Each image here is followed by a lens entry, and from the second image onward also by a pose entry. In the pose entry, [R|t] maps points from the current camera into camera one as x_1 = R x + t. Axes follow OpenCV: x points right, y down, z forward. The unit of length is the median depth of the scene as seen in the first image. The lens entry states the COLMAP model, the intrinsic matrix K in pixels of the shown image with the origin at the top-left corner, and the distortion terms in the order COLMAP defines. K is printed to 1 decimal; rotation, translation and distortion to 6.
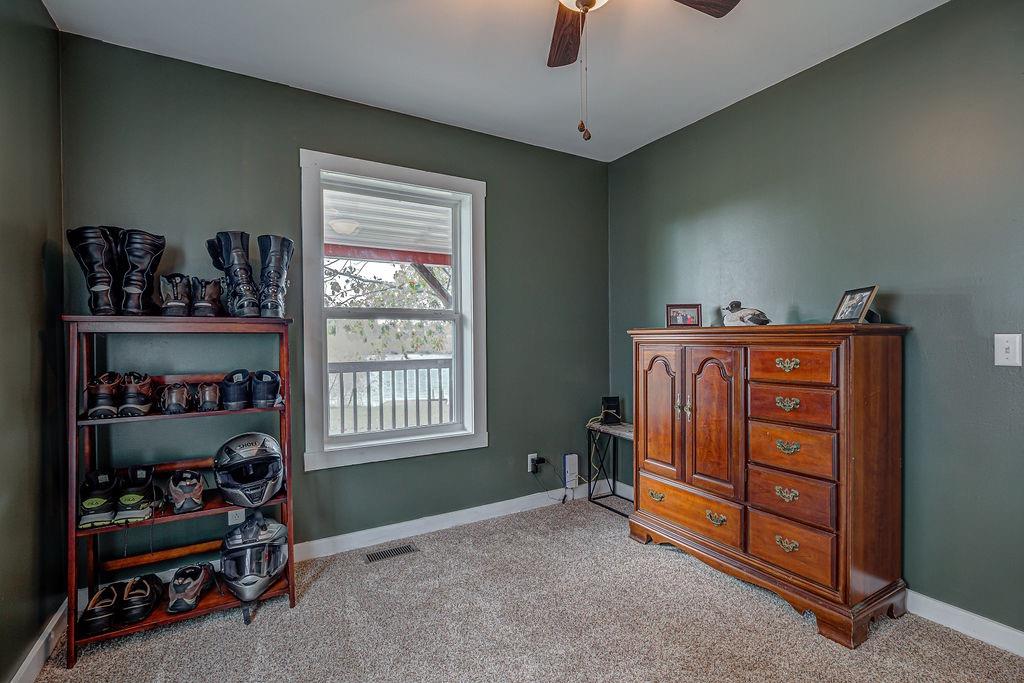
lens RADIAL K [[469.7, 0, 512.0], [0, 469.7, 341.5], [0, 0, 1]] dist [-0.003157, -0.000768]
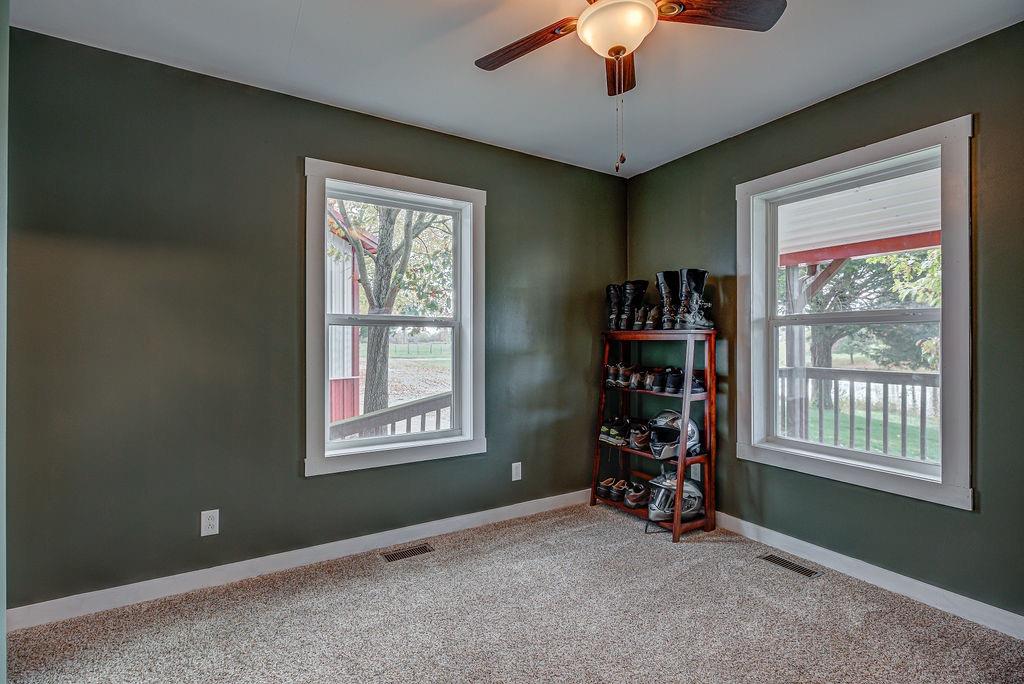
lens RADIAL K [[469.7, 0, 512.0], [0, 469.7, 342.0], [0, 0, 1]] dist [-0.003157, -0.000768]
pose [[0.021670, 0.004589, -0.999755, 0.803311], [-0.014261, 0.999889, 0.004281, -0.011336], [0.999663, 0.014164, 0.021733, 0.452507]]
